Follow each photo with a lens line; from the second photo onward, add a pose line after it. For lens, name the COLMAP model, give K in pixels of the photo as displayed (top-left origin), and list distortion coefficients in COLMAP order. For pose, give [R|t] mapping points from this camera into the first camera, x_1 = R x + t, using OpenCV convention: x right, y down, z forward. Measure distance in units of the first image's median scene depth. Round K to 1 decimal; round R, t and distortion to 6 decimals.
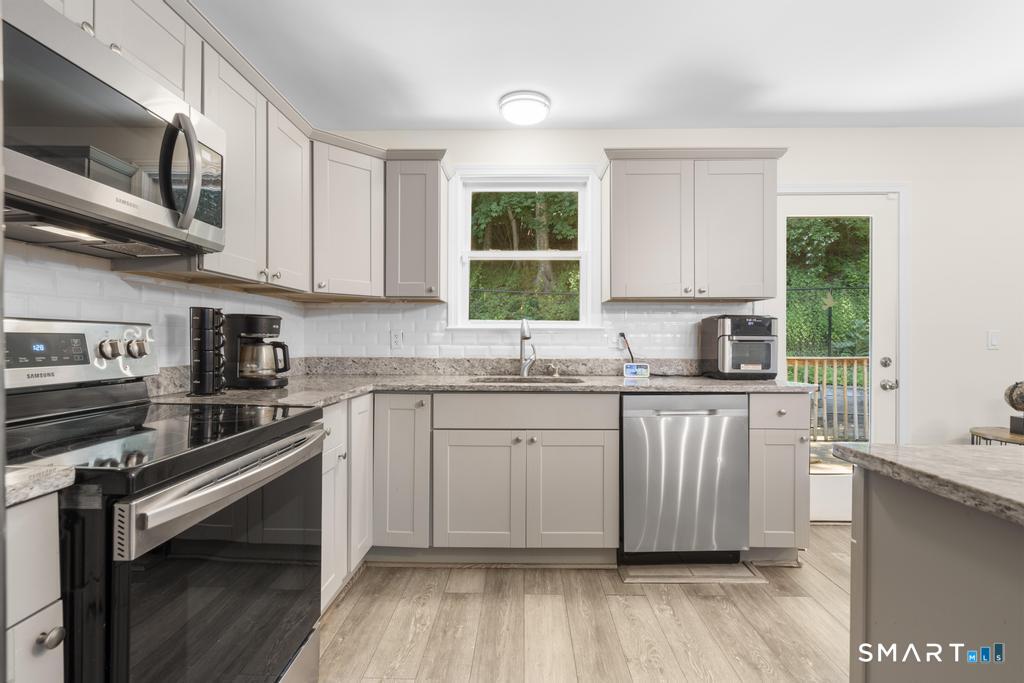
lens RADIAL K [[463.6, 0, 511.4], [0, 463.6, 341.7], [0, 0, 1]] dist [-0.003537, 0.001385]
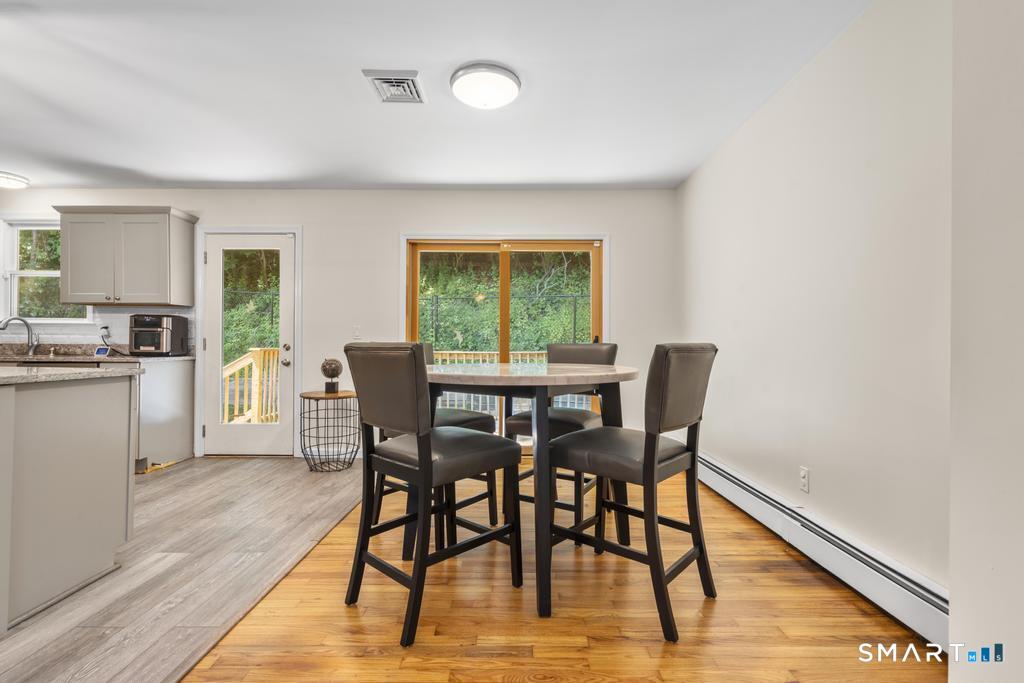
lens RADIAL K [[463.6, 0, 511.9], [0, 463.6, 344.8], [0, 0, 1]] dist [-0.003537, 0.001385]
pose [[0.999899, 0.005124, 0.013266, 1.869784], [-0.005139, 0.999986, 0.001114, 0.038027], [-0.013261, -0.001182, 0.999911, -0.610244]]
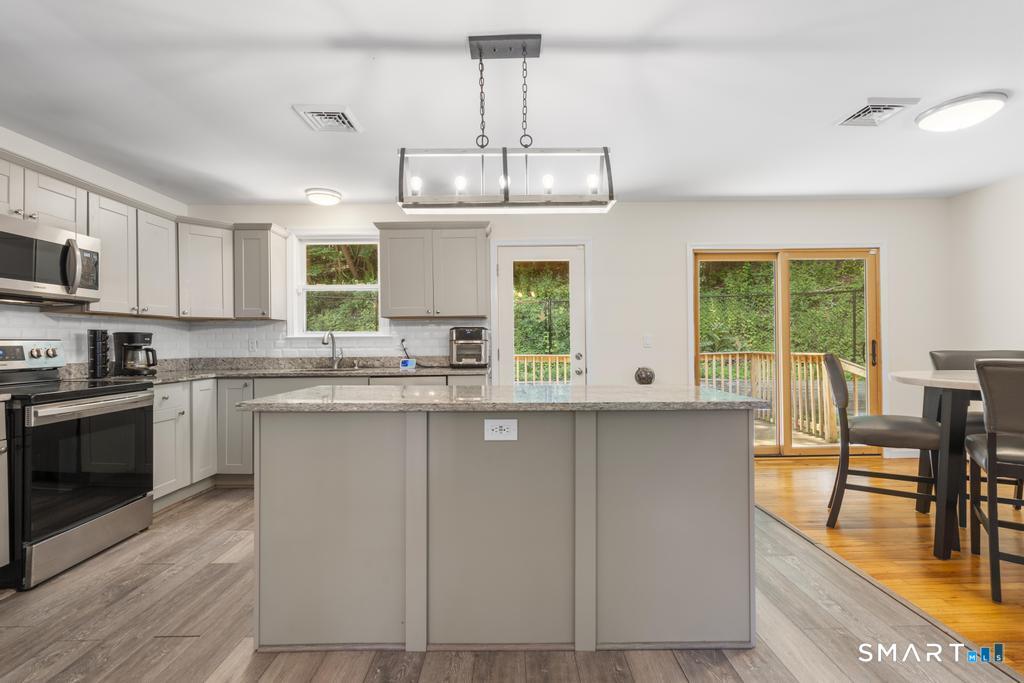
lens RADIAL K [[463.6, 0, 513.5], [0, 463.6, 340.5], [0, 0, 1]] dist [-0.003537, 0.001385]
pose [[0.999427, -0.012053, 0.031637, 0.677531], [0.012242, 0.999908, -0.005798, -0.001273], [-0.031564, 0.006182, 0.999483, -0.639573]]
